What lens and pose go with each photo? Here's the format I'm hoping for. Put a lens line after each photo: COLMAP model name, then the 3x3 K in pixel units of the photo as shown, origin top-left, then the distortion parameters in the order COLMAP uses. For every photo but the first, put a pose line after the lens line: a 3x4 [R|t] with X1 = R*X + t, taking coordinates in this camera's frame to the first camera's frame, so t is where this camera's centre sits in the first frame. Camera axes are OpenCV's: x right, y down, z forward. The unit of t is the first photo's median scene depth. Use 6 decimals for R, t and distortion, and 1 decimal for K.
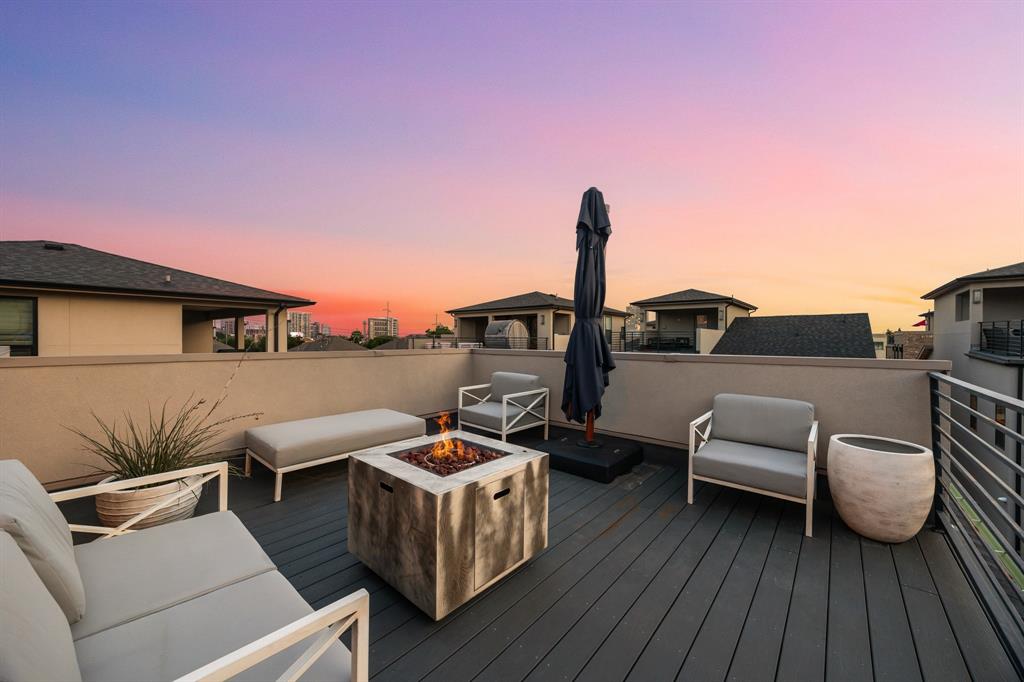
lens RADIAL K [[393.4, 0, 512.0], [0, 393.4, 342.0], [0, 0, 1]] dist [-0.001222, -0.000090]
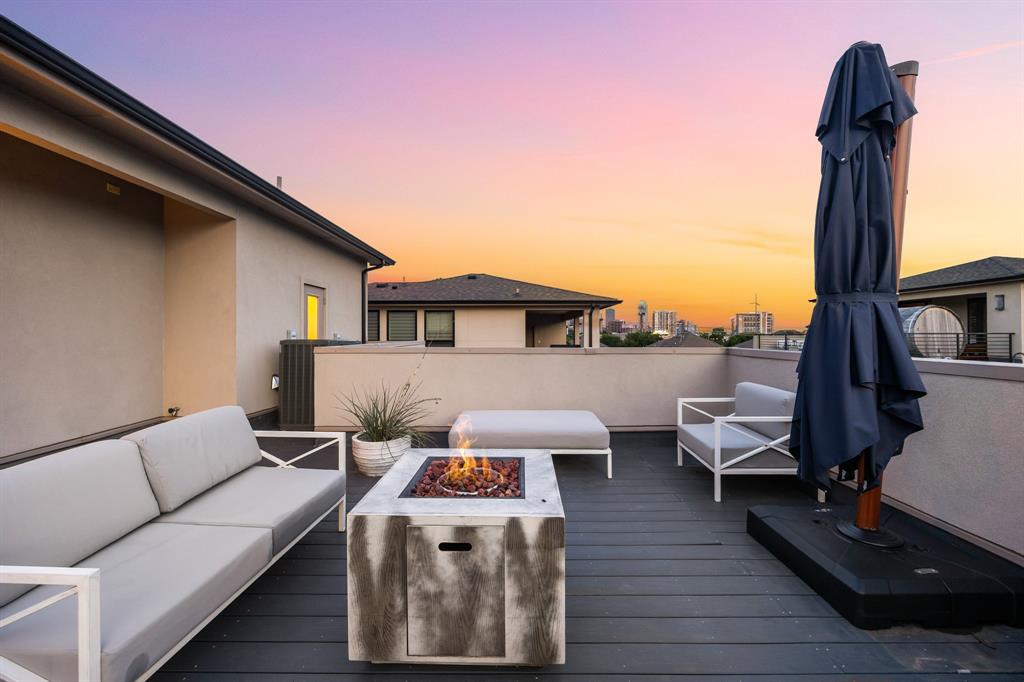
lens RADIAL K [[393.4, 0, 514.6], [0, 393.4, 335.3], [0, 0, 1]] dist [-0.001222, -0.000090]
pose [[0.640088, -0.003730, -0.768293, 0.525307], [-0.003960, 0.999959, -0.008154, 0.000111], [0.768292, 0.008262, 0.640046, 0.533983]]
